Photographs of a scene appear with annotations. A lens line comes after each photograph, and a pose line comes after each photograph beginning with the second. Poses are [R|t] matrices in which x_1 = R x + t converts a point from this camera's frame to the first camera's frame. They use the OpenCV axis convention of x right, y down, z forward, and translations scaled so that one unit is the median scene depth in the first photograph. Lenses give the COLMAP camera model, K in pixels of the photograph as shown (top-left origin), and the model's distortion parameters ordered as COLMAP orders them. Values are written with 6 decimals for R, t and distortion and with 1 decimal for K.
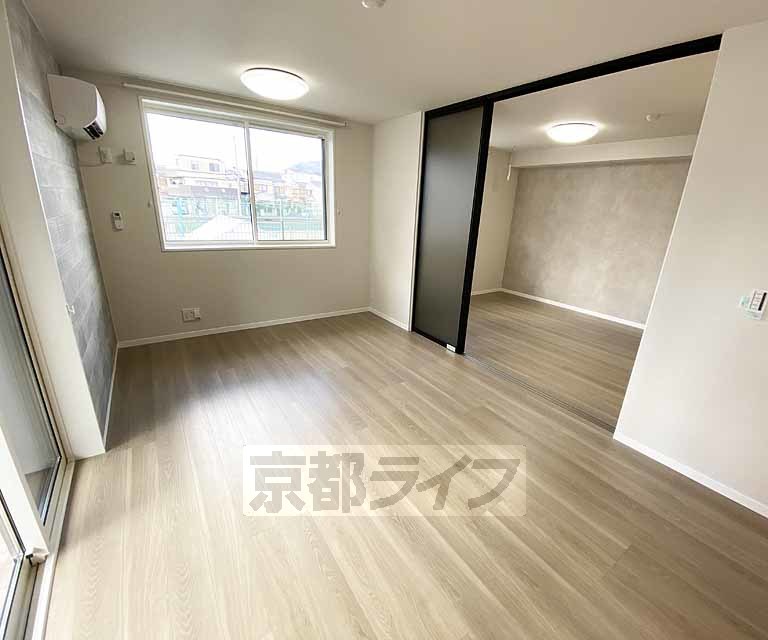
lens RADIAL K [[349.2, 0, 391.7], [0, 349.2, 319.5], [0, 0, 1]] dist [-0.006540, -0.001016]
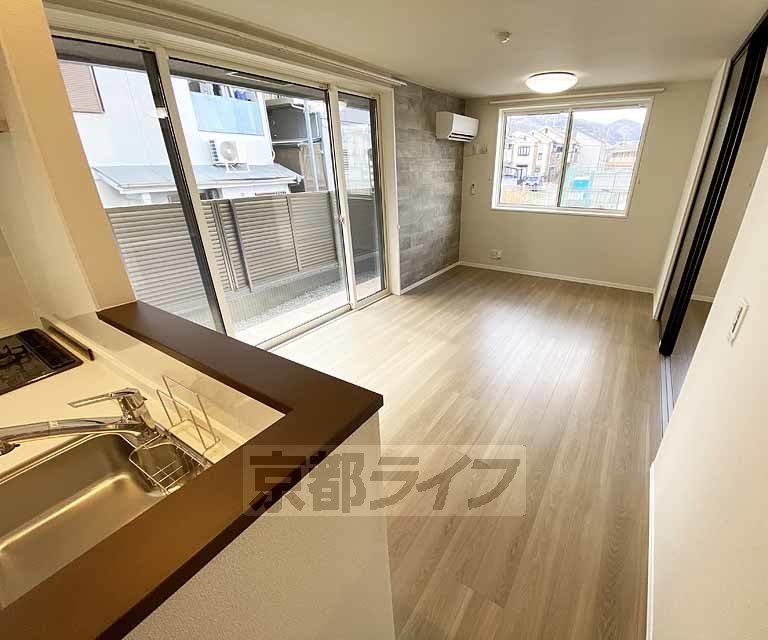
lens RADIAL K [[347.5, 0, 426.5], [0, 347.5, 323.5], [0, 0, 1]] dist [0.004155, -0.000157]
pose [[0.414116, 0.340189, -0.844262, 0.766247], [-0.265627, 0.932325, 0.245382, -0.028359], [0.870603, 0.122642, 0.476455, 0.074700]]
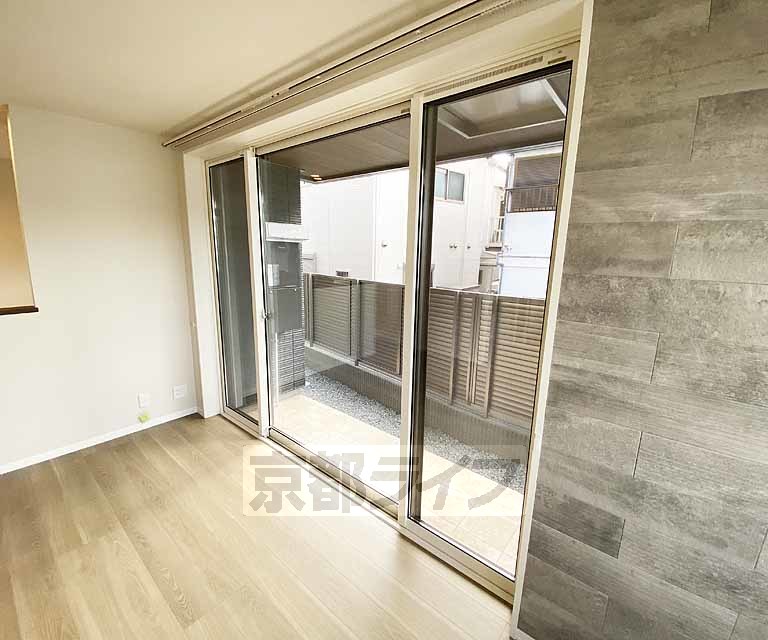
lens RADIAL K [[346.2, 0, 384.0], [0, 346.2, 320.0], [0, 0, 1]] dist [0.001219, -0.011189]
pose [[-0.958689, -0.022741, -0.283547, -0.243237], [-0.157604, 0.872283, 0.462908, -0.289617], [0.236807, 0.488473, -0.839831, 0.784745]]
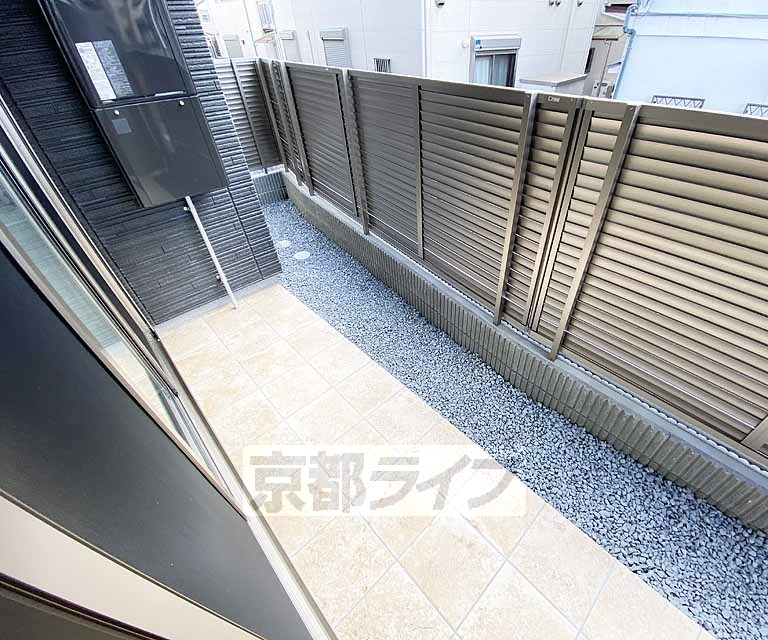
lens RADIAL K [[337.1, 0, 420.2], [0, 337.1, 322.3], [0, 0, 1]] dist [-0.001565, -0.016968]
pose [[-0.984953, 0.094232, -0.144876, -0.545929], [-0.075546, 0.519195, 0.851310, -0.098578], [0.155439, 0.849445, -0.504263, 0.314501]]
